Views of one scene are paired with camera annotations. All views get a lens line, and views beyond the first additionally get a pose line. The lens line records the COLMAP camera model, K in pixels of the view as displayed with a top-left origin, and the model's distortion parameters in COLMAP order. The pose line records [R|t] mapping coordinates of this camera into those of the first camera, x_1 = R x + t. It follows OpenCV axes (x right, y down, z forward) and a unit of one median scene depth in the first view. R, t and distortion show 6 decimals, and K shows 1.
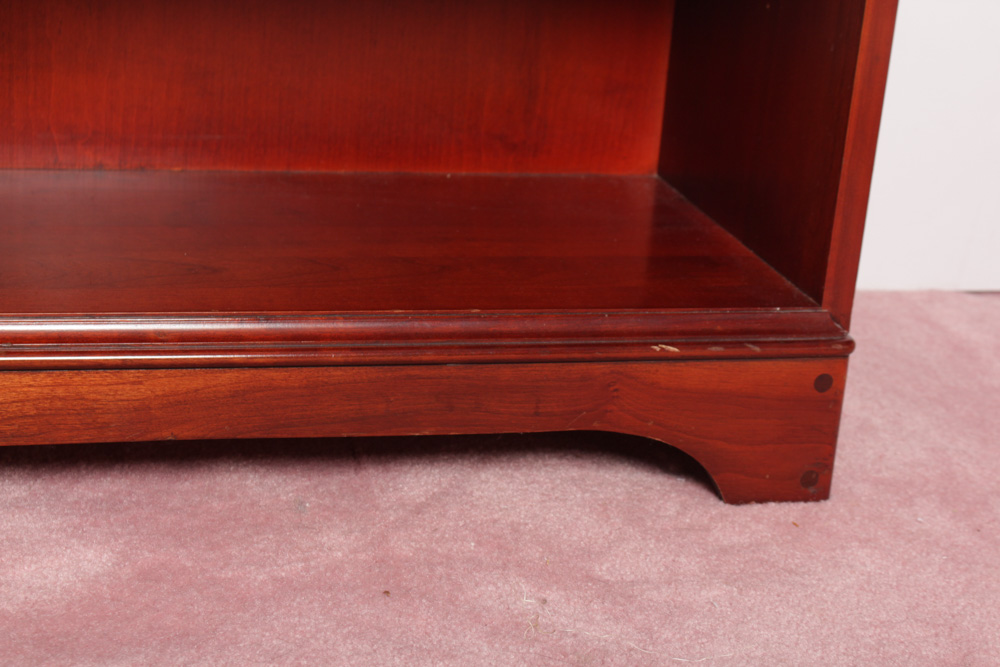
lens RADIAL K [[1902.1, 0, 500.0], [0, 1902.1, 333.5], [0, 0, 1]] dist [-0.006096, 0.126772]
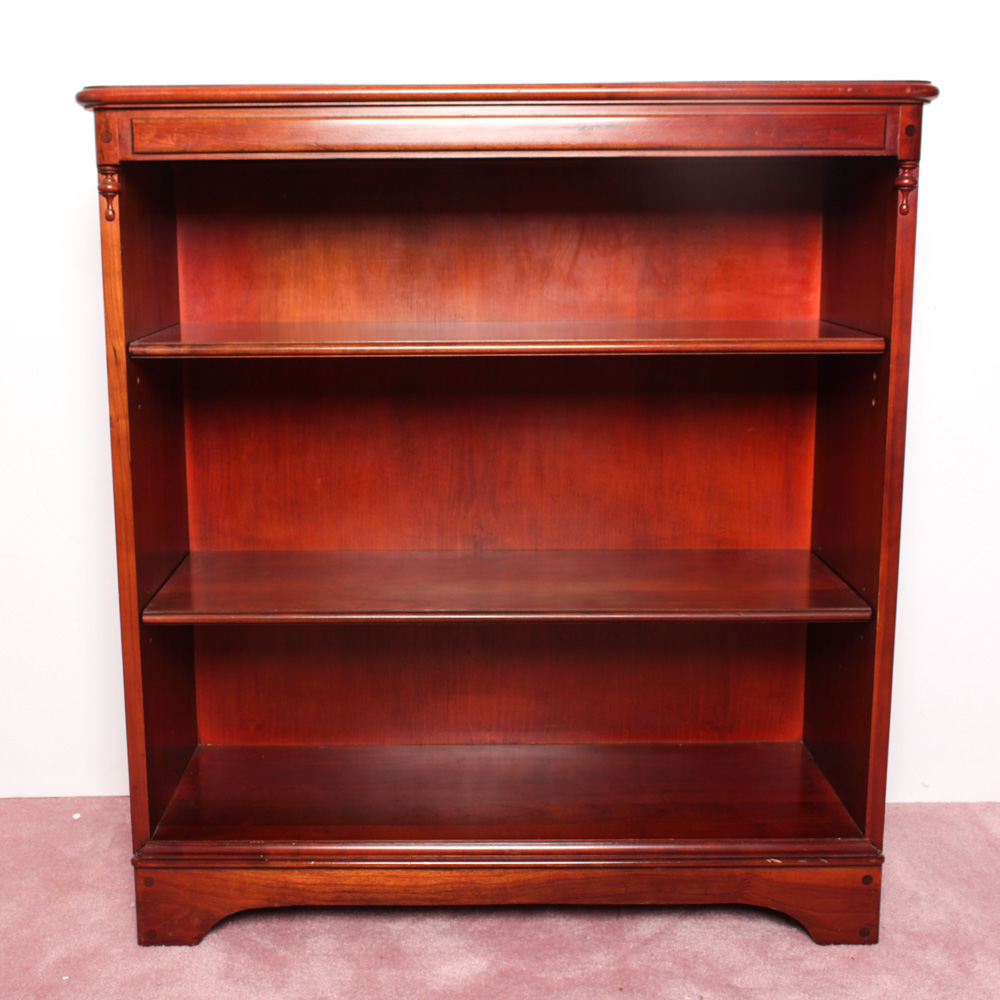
lens RADIAL K [[1483.1, 0, 462.0], [0, 1483.1, 502.2], [0, 0, 1]] dist [-0.027519, 0.031288]
pose [[0.963166, -0.031994, -0.266999, 0.195872], [-0.006054, 0.990065, -0.140477, -0.139764], [0.268841, 0.136919, 0.953403, -0.548612]]
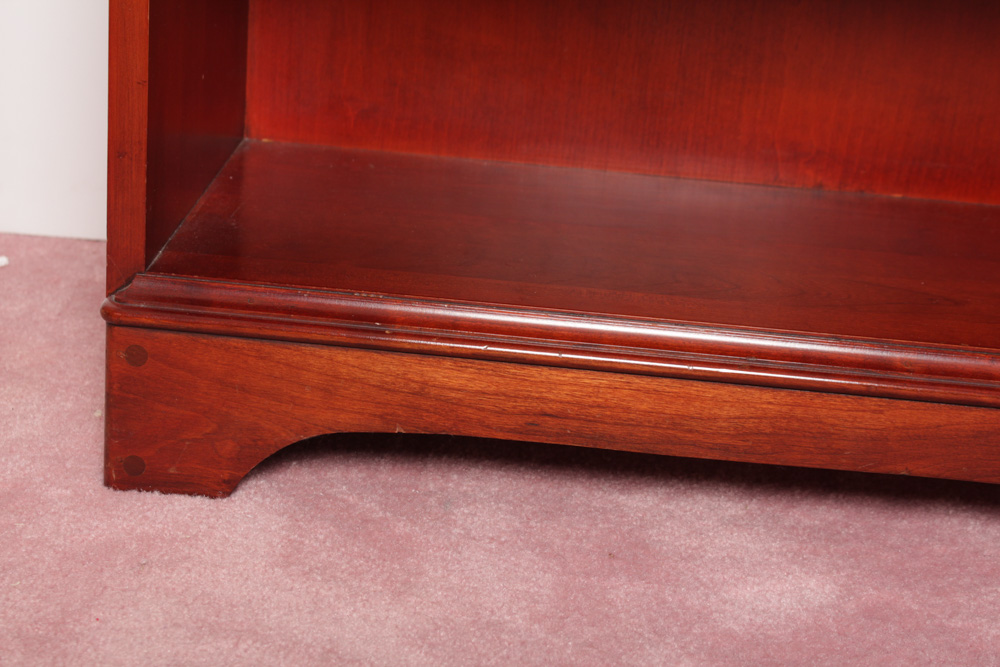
lens RADIAL K [[1902.1, 0, 500.0], [0, 1902.1, 333.5], [0, 0, 1]] dist [-0.006096, 0.126772]
pose [[0.955147, 0.094868, -0.280526, -0.102201], [-0.100386, 0.994934, -0.005335, 0.010424], [0.278599, 0.033256, 0.959832, 0.023653]]
